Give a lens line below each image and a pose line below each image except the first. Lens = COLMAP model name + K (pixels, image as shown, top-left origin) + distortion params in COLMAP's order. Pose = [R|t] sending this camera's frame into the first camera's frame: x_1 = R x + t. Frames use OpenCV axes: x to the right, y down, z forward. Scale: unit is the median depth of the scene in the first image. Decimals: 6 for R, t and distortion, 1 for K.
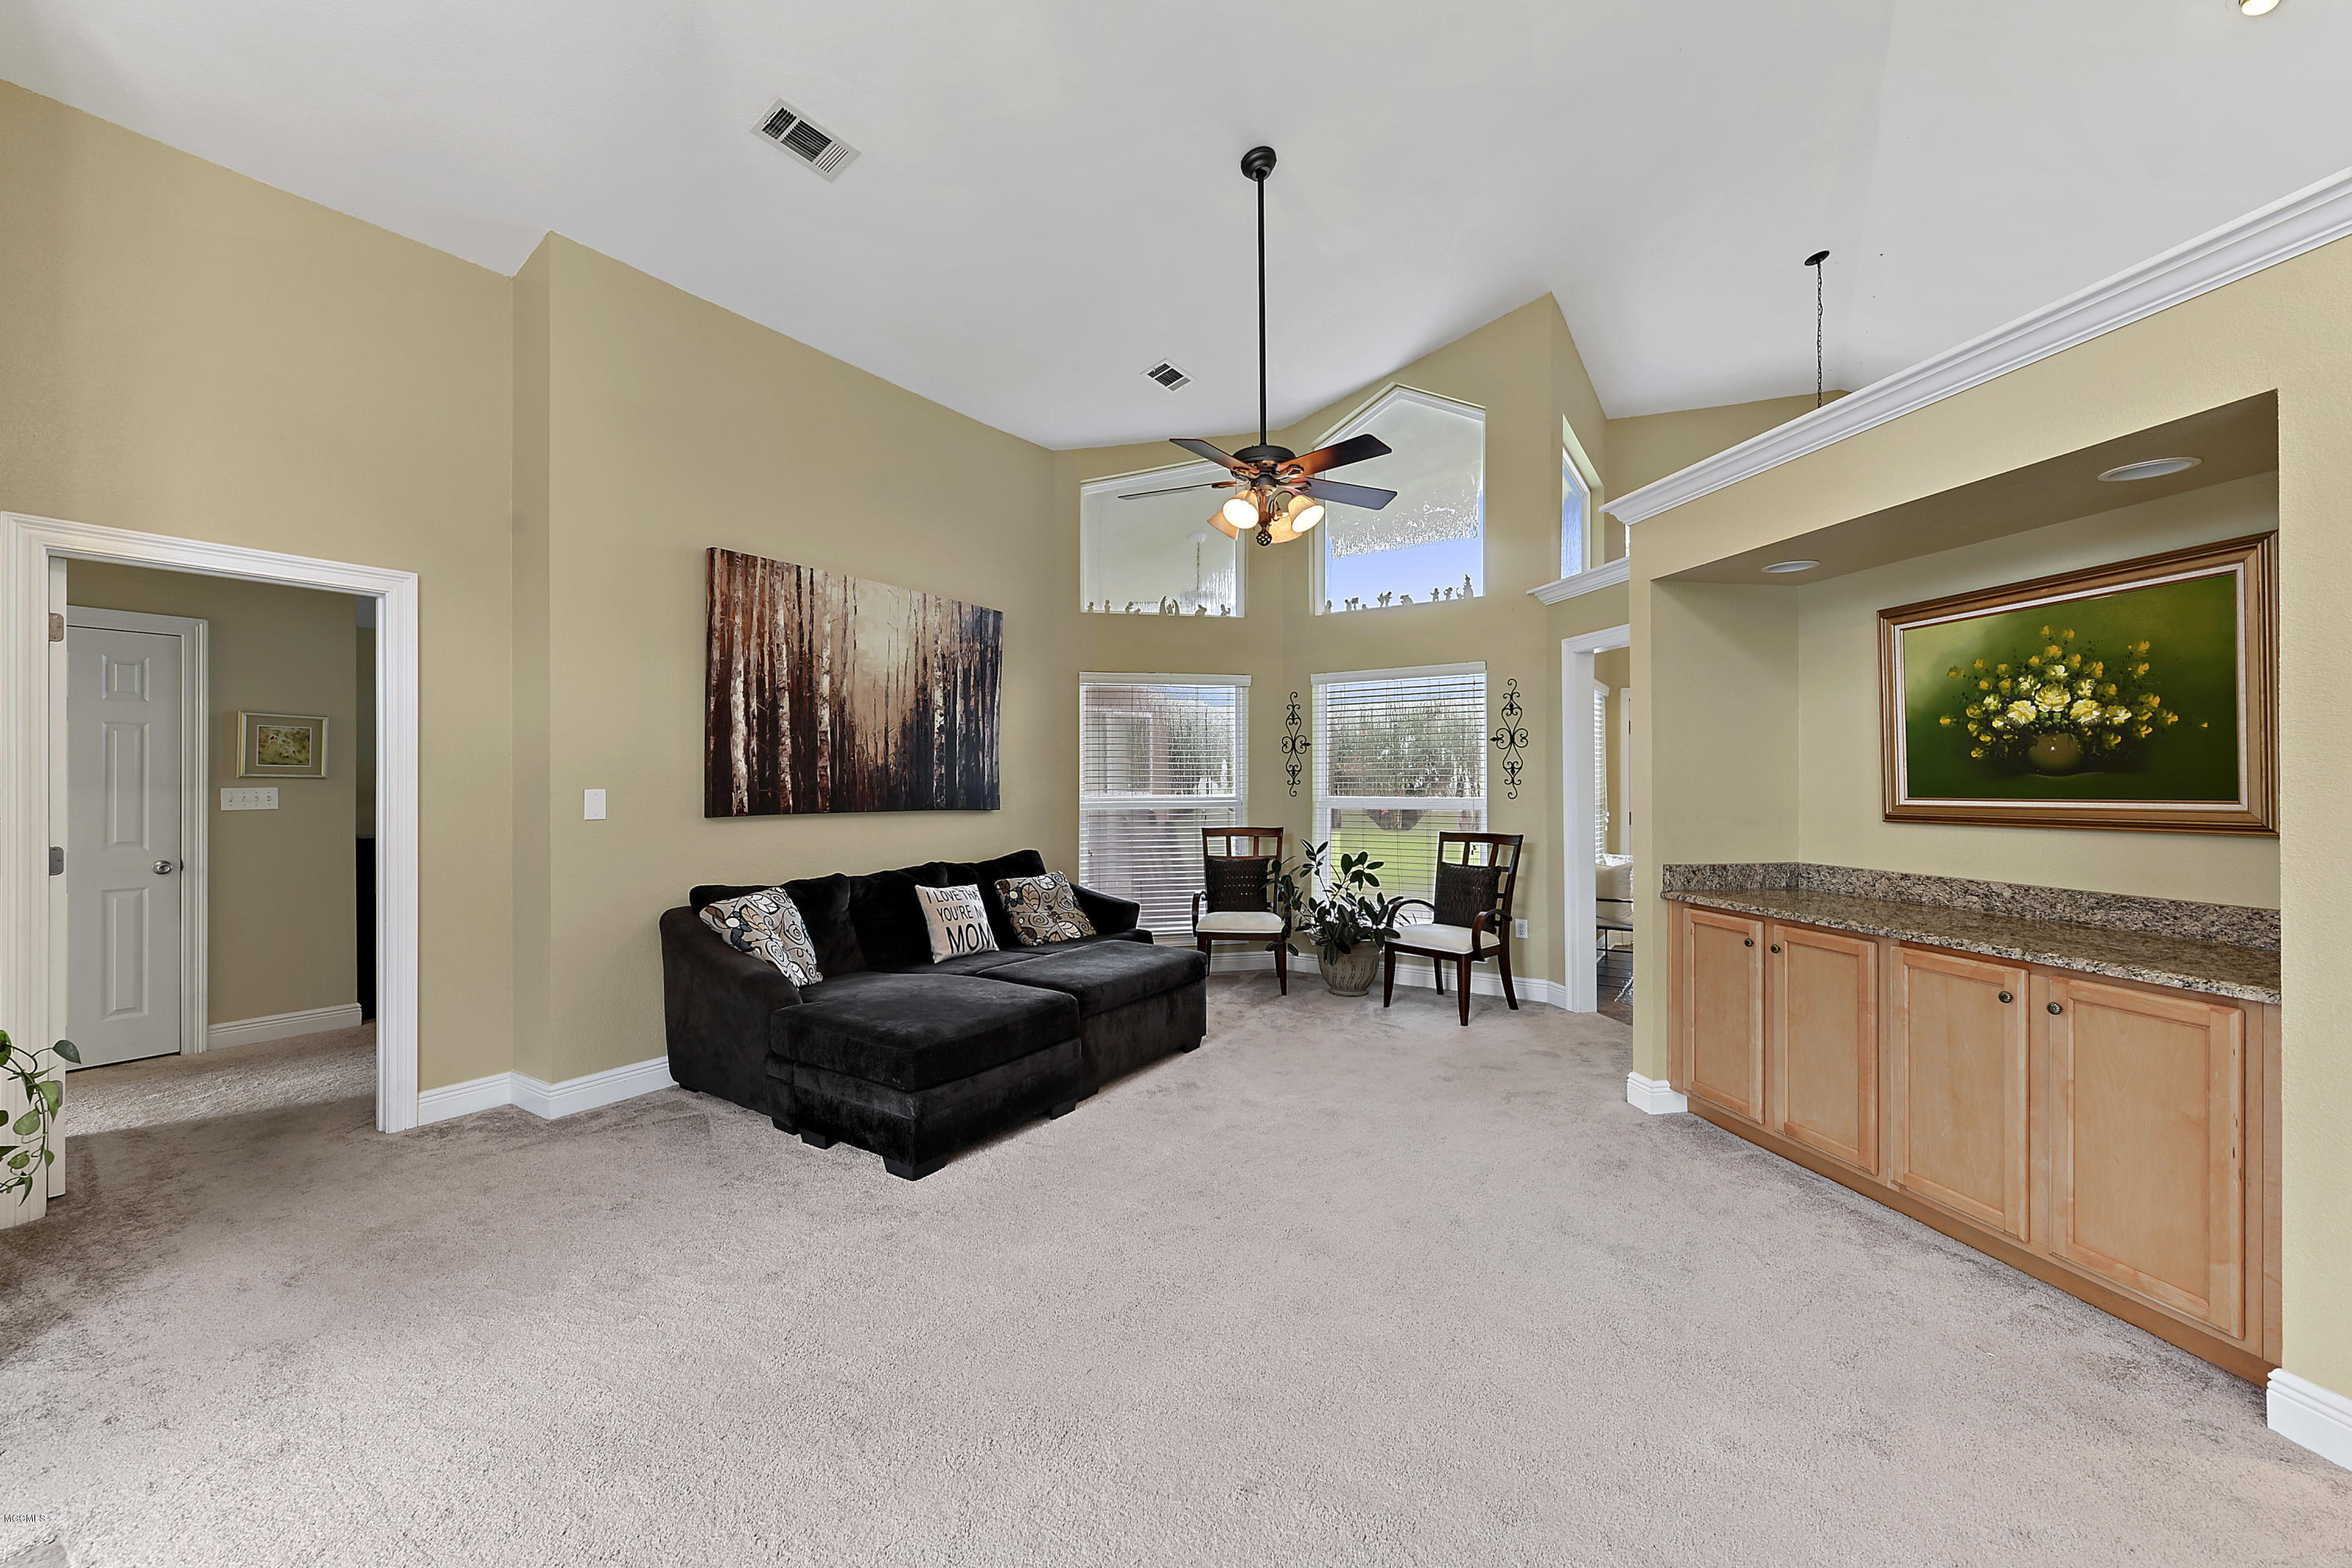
lens RADIAL K [[928.7, 0, 1174.1], [0, 928.7, 784.3], [0, 0, 1]] dist [0.003814, -0.000925]
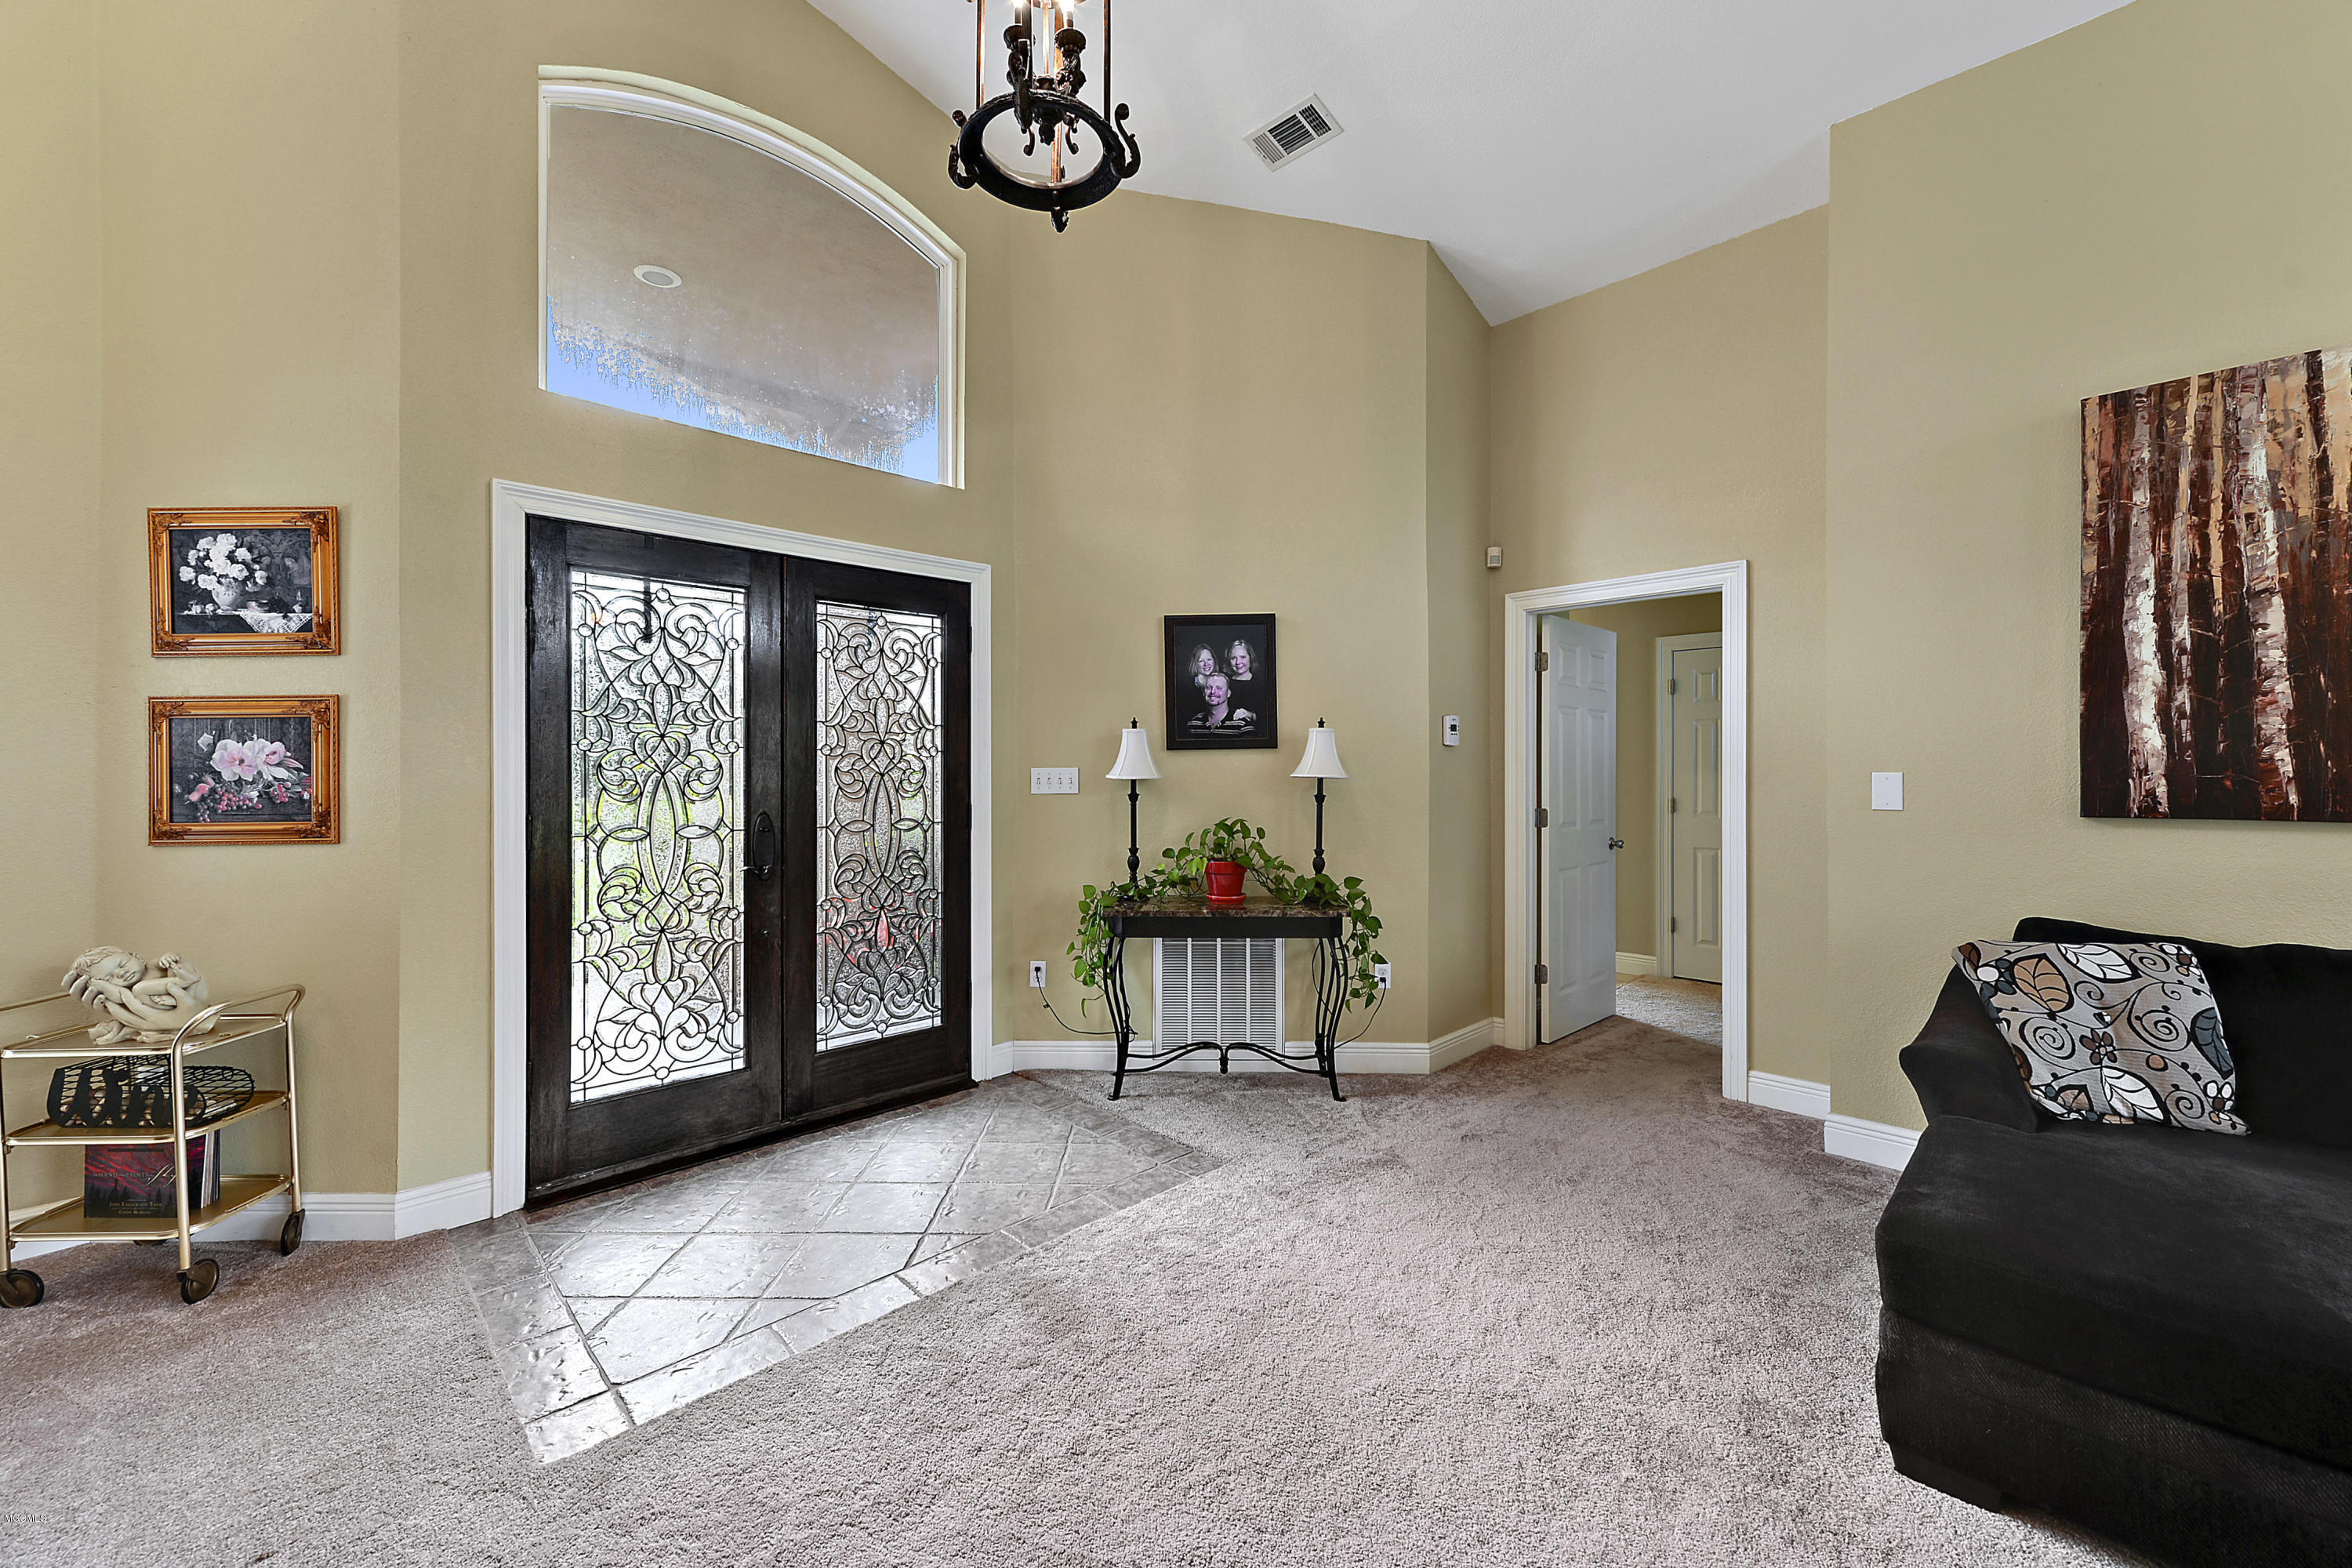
lens RADIAL K [[928.7, 0, 1182.7], [0, 928.7, 764.5], [0, 0, 1]] dist [0.003814, -0.000925]
pose [[-0.207850, -0.002541, -0.978158, 0.258825], [0.000077, 0.999997, -0.002614, 0.000603], [0.978161, -0.000619, -0.207849, 0.502977]]
